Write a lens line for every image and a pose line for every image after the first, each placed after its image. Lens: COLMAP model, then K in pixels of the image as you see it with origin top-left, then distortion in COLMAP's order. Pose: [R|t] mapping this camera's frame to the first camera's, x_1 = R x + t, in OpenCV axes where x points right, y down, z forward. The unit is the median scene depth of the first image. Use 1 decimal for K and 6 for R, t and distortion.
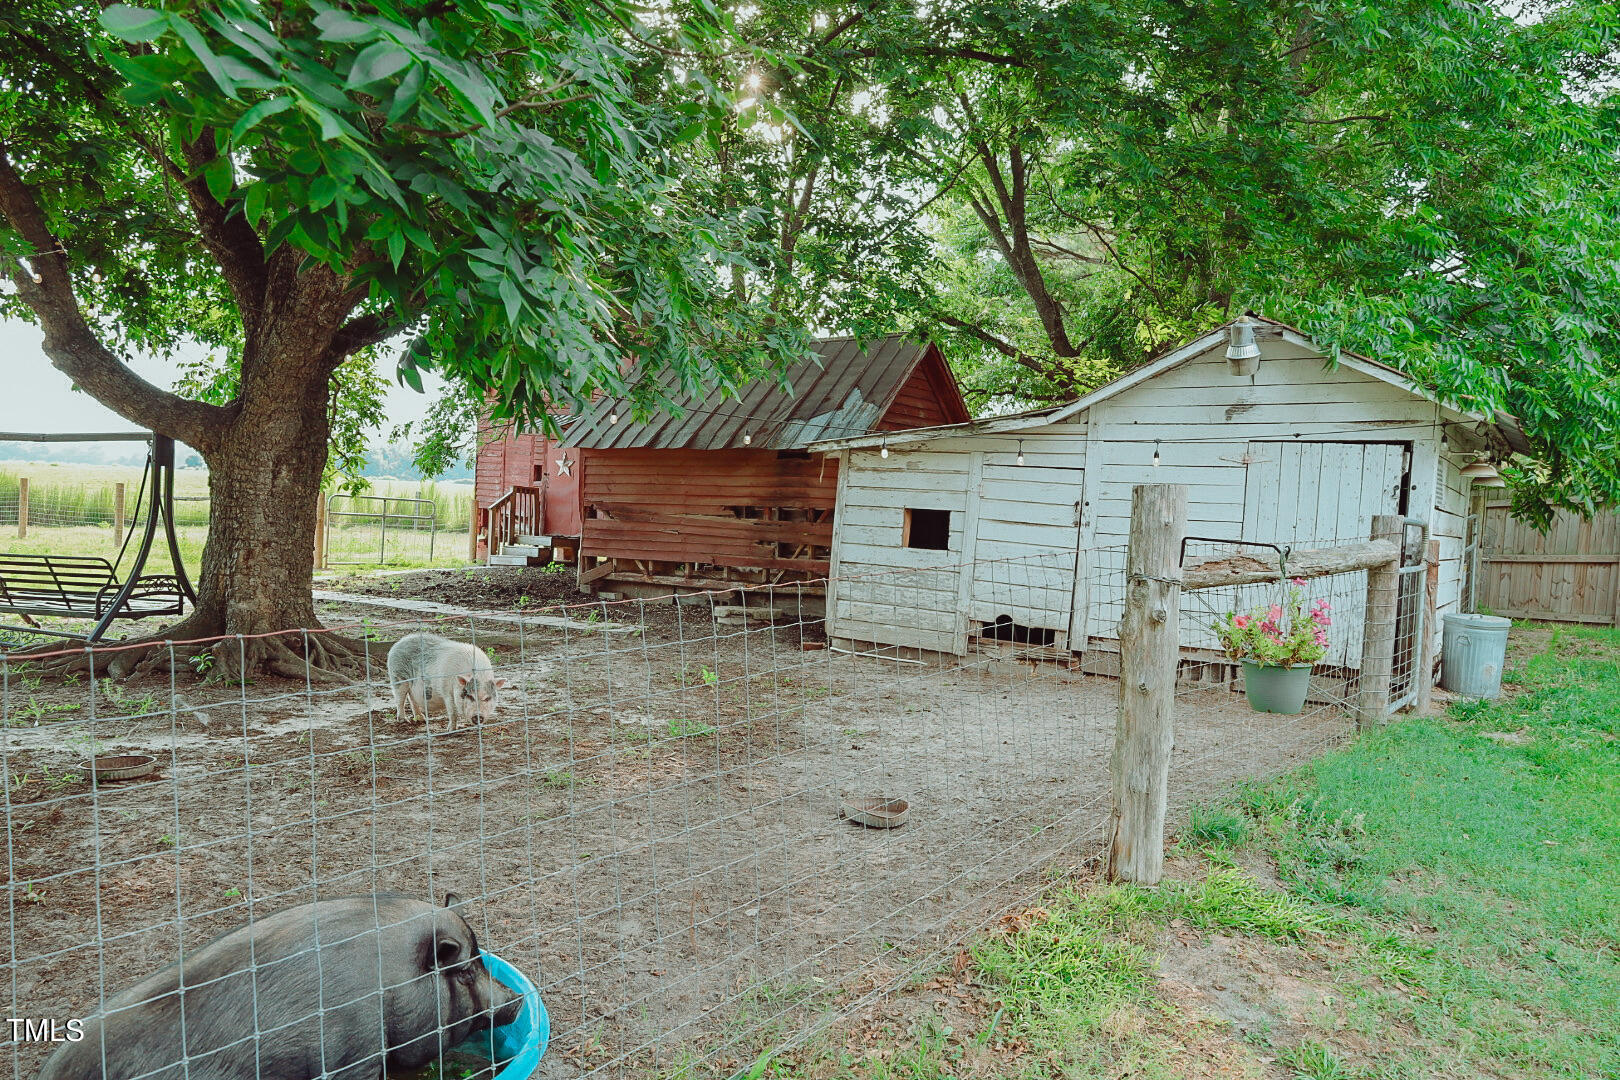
lens RADIAL K [[1093.0, 0, 809.1], [0, 1093.0, 539.5], [0, 0, 1]] dist [-0.004941, -0.001037]
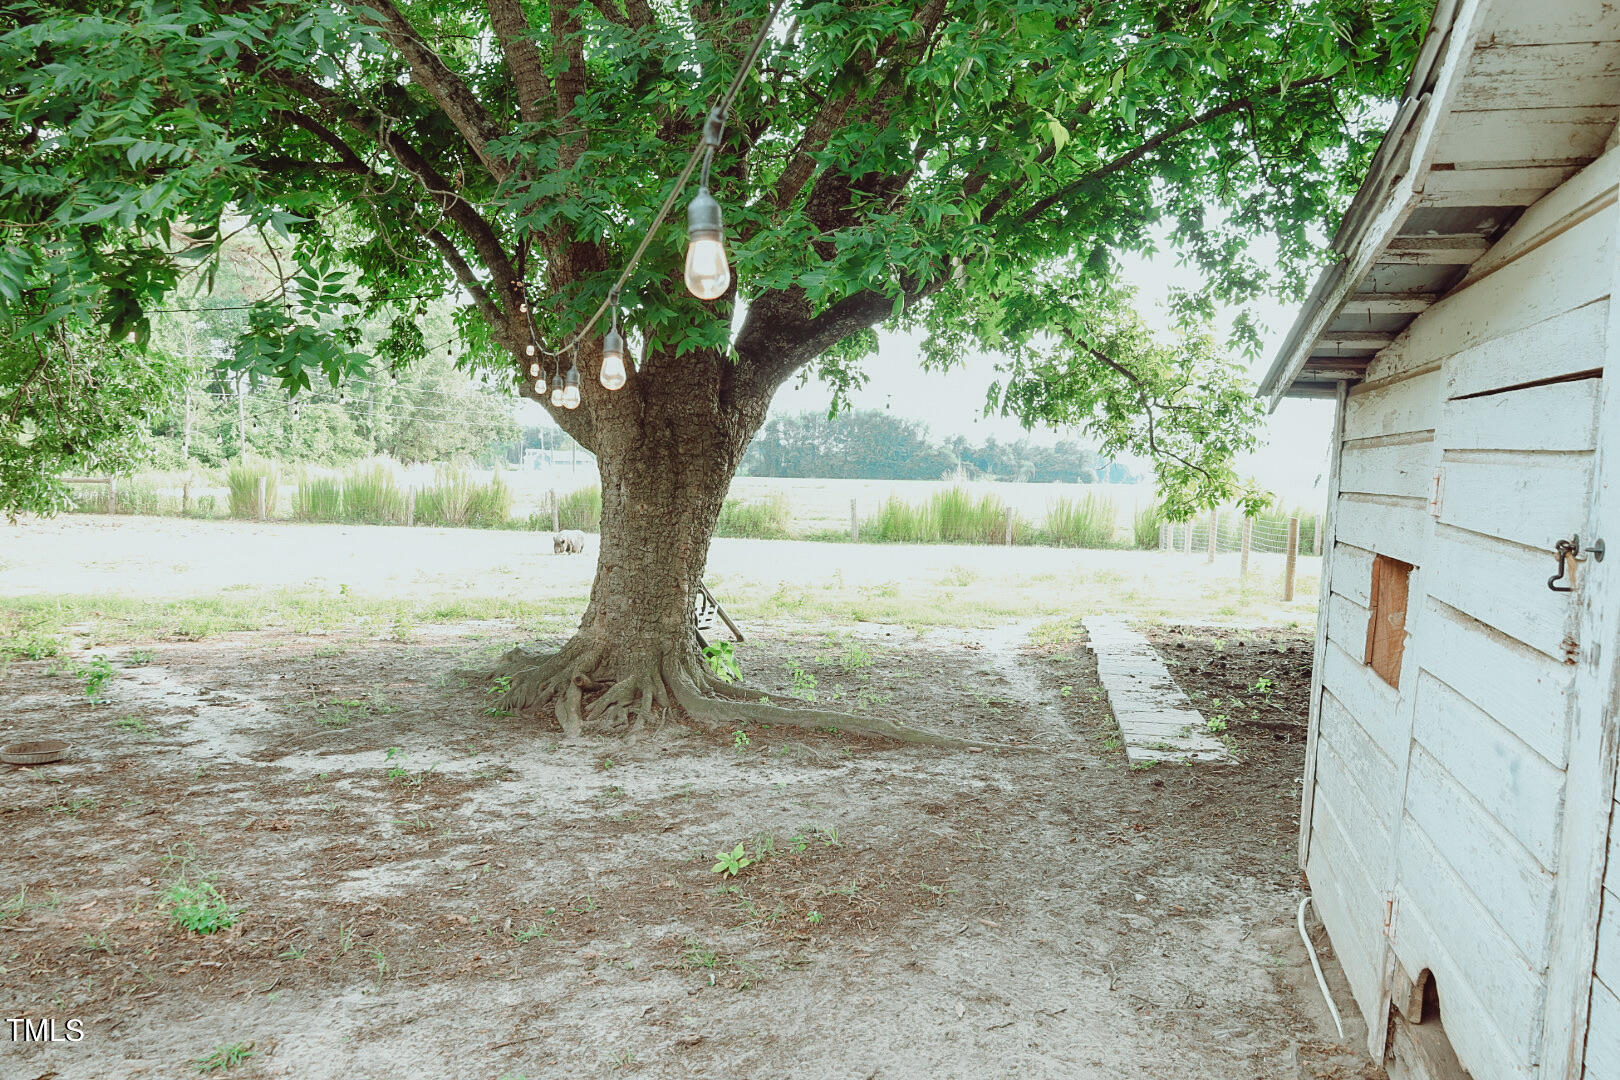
lens RADIAL K [[1093.0, 0, 809.7], [0, 1093.0, 537.8], [0, 0, 1]] dist [-0.004941, -0.001037]
pose [[0.309526, 0.017863, -0.950723, 0.496169], [-0.041199, 0.999137, 0.005360, -0.038160], [0.949998, 0.037510, 0.309994, 1.030301]]
